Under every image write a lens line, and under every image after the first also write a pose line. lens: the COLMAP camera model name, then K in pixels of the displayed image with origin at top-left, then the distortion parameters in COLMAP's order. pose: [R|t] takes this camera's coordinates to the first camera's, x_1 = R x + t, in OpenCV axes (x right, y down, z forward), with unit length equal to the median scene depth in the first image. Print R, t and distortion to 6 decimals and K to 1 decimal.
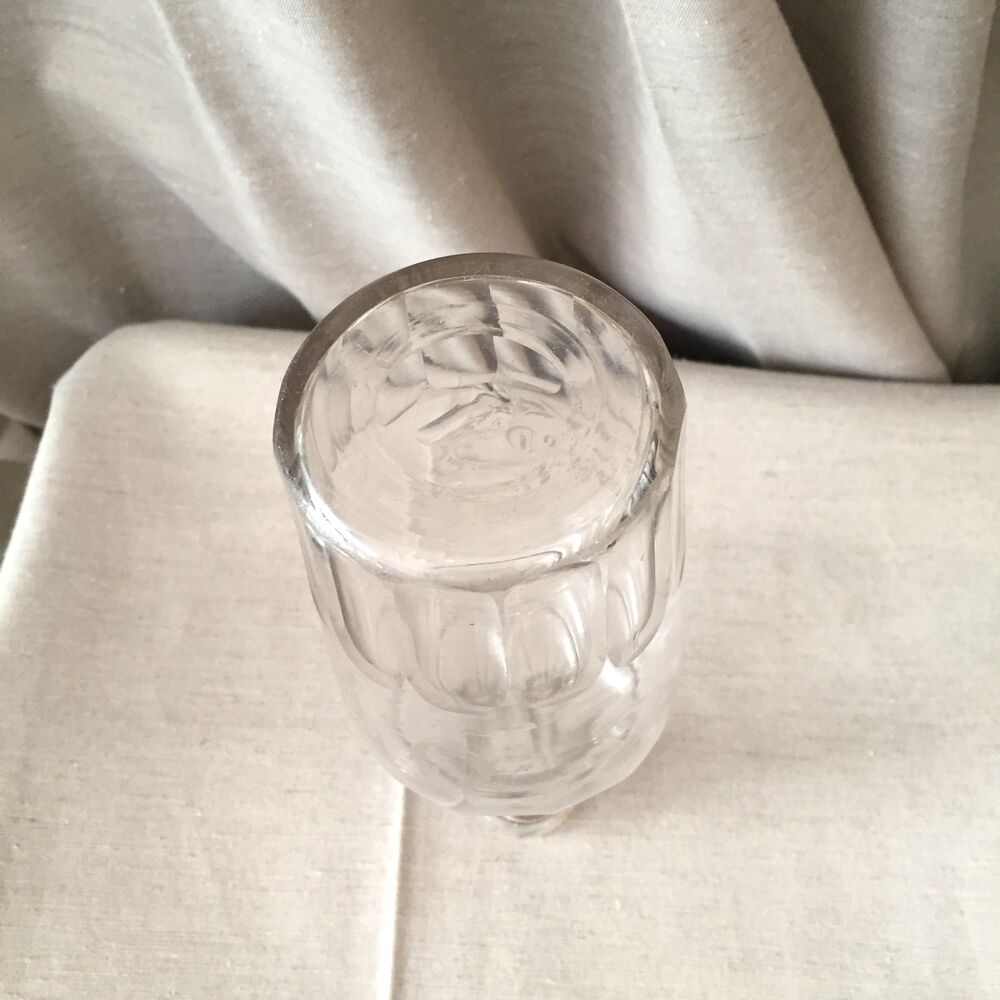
lens RADIAL K [[1162.1, 0, 500.0], [0, 1162.1, 500.0], [0, 0, 1]] dist [0.089116, -0.135916]
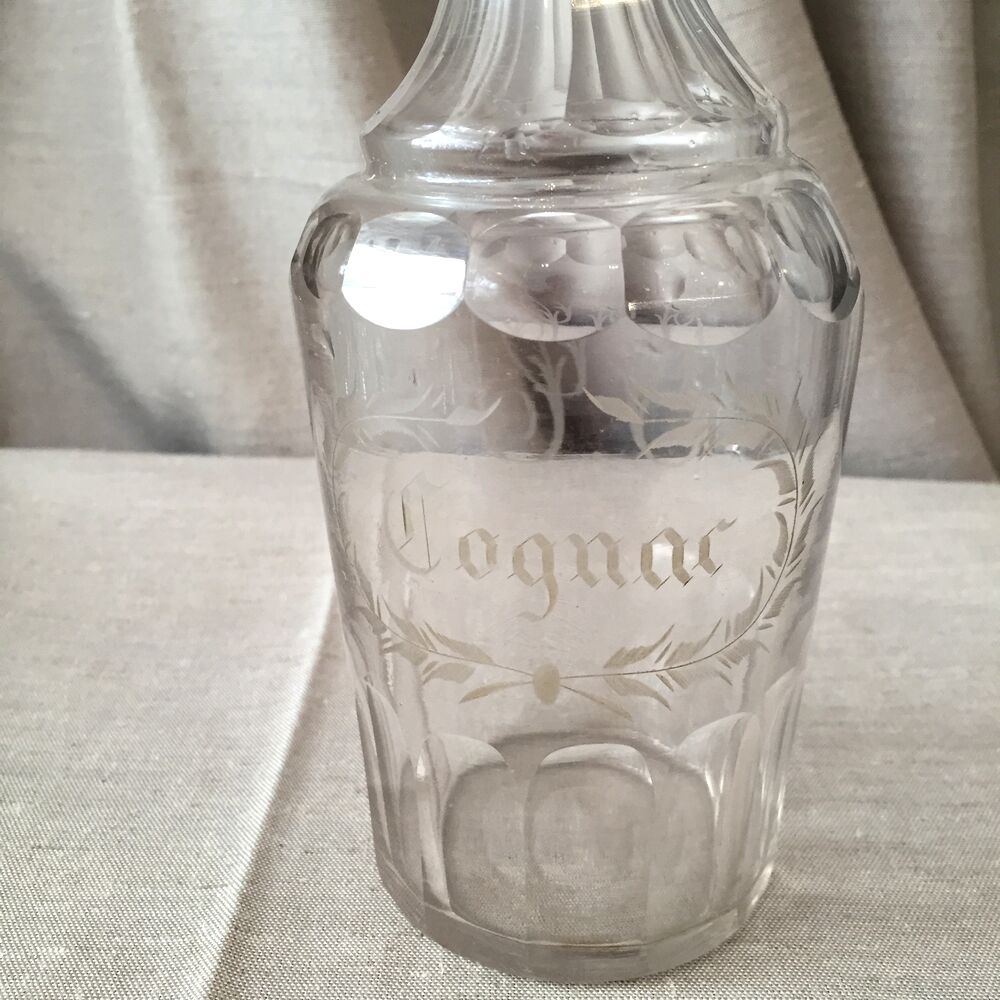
lens RADIAL K [[1182.1, 0, 500.0], [0, 1182.1, 500.0], [0, 0, 1]] dist [0.063803, -0.103481]
pose [[0.998695, 0.035590, 0.036631, 0.004543], [-0.002677, 0.752725, -0.658329, 0.490958], [-0.051003, 0.657372, 0.751838, 0.475664]]
